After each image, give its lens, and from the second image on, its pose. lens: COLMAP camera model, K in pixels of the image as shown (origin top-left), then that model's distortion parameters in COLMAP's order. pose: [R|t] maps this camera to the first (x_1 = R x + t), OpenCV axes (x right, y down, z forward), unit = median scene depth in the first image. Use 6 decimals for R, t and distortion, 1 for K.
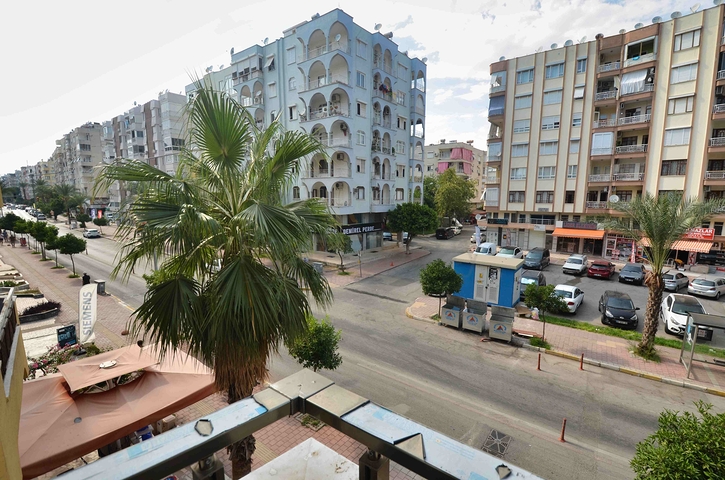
lens RADIAL K [[315.2, 0, 362.5], [0, 315.2, 240.0], [0, 0, 1]] dist [0.004951, -0.012551]
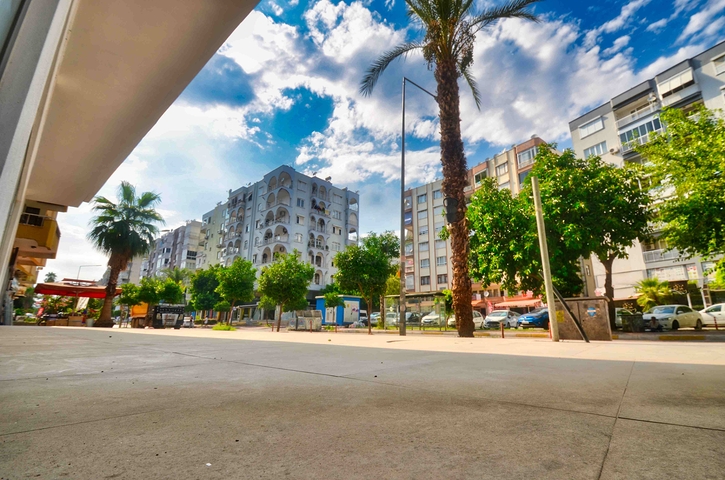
lens RADIAL K [[315.2, 0, 362.5], [0, 315.2, 240.0], [0, 0, 1]] dist [0.004951, -0.012551]
pose [[0.996288, -0.025904, -0.082092, 0.382747], [-0.008770, 0.918142, -0.396154, 0.246549], [0.085634, 0.395403, 0.914507, -0.290709]]
